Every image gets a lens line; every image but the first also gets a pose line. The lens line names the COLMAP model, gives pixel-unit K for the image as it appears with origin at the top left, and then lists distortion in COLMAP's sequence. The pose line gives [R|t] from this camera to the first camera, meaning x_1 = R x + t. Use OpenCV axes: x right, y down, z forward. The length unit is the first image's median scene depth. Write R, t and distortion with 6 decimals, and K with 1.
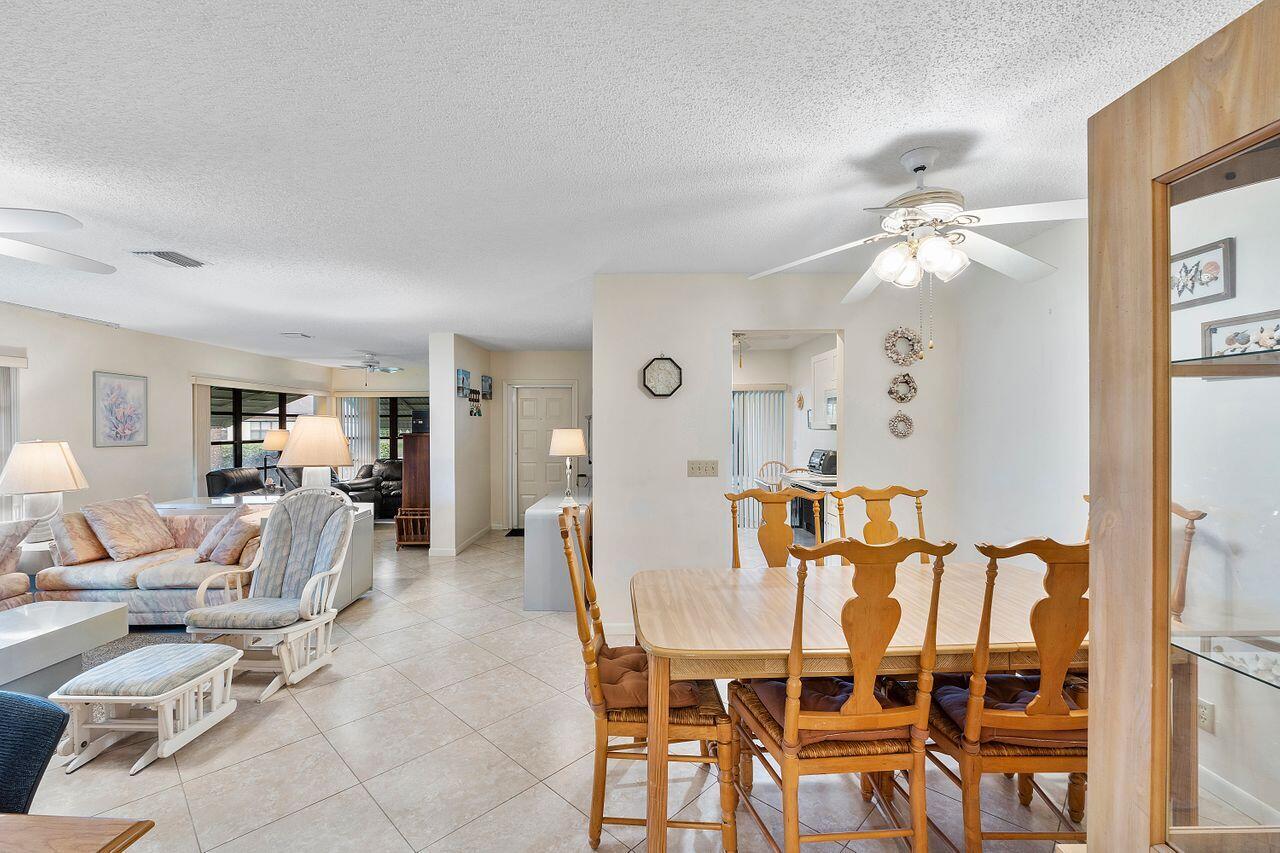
lens RADIAL K [[560.1, 0, 617.8], [0, 560.1, 428.9], [0, 0, 1]] dist [-0.004726, 0.000078]
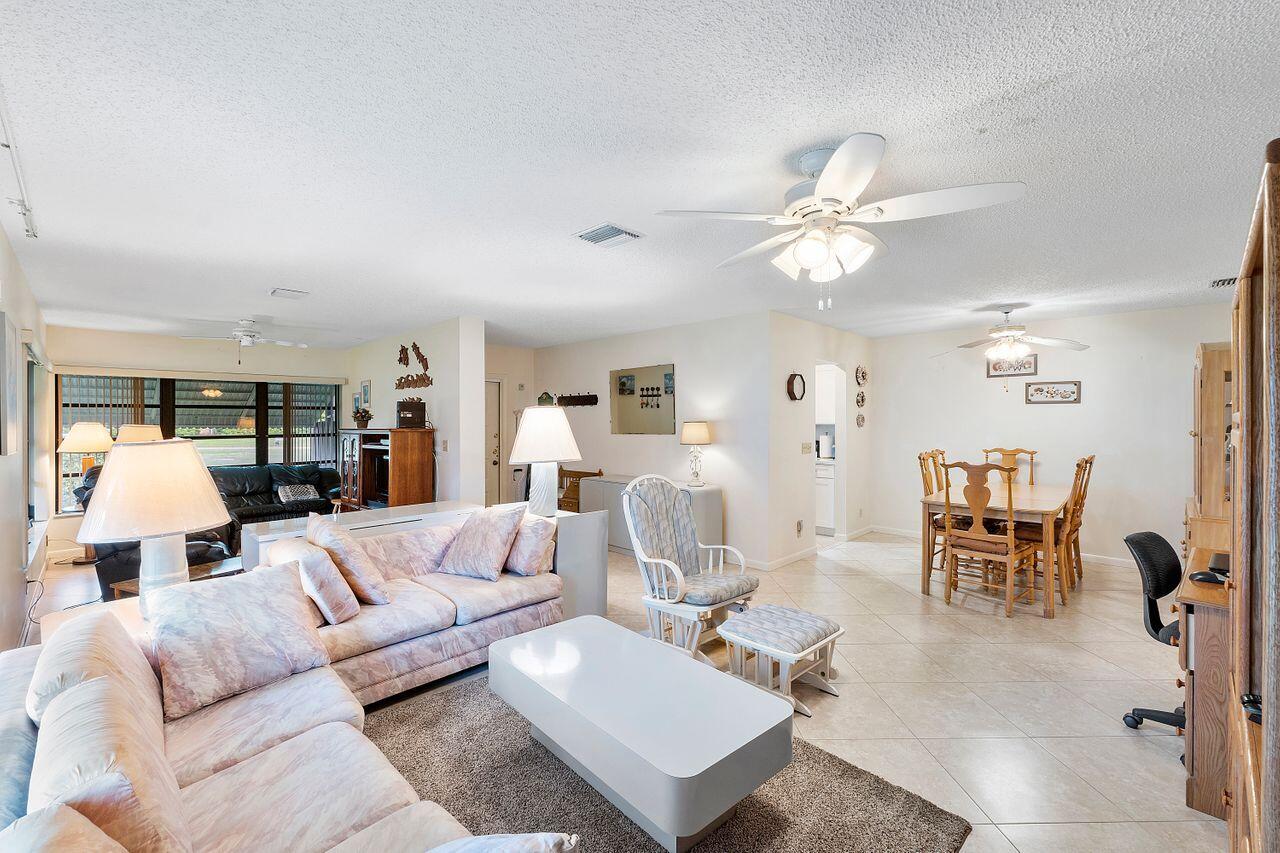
lens RADIAL K [[560.1, 0, 650.9], [0, 560.1, 415.8], [0, 0, 1]] dist [-0.004726, 0.000078]
pose [[0.685483, 0.010192, 0.728018, -1.255877], [0.003312, 0.999848, -0.017116, 0.007395], [-0.728081, 0.014144, 0.685345, 0.262262]]
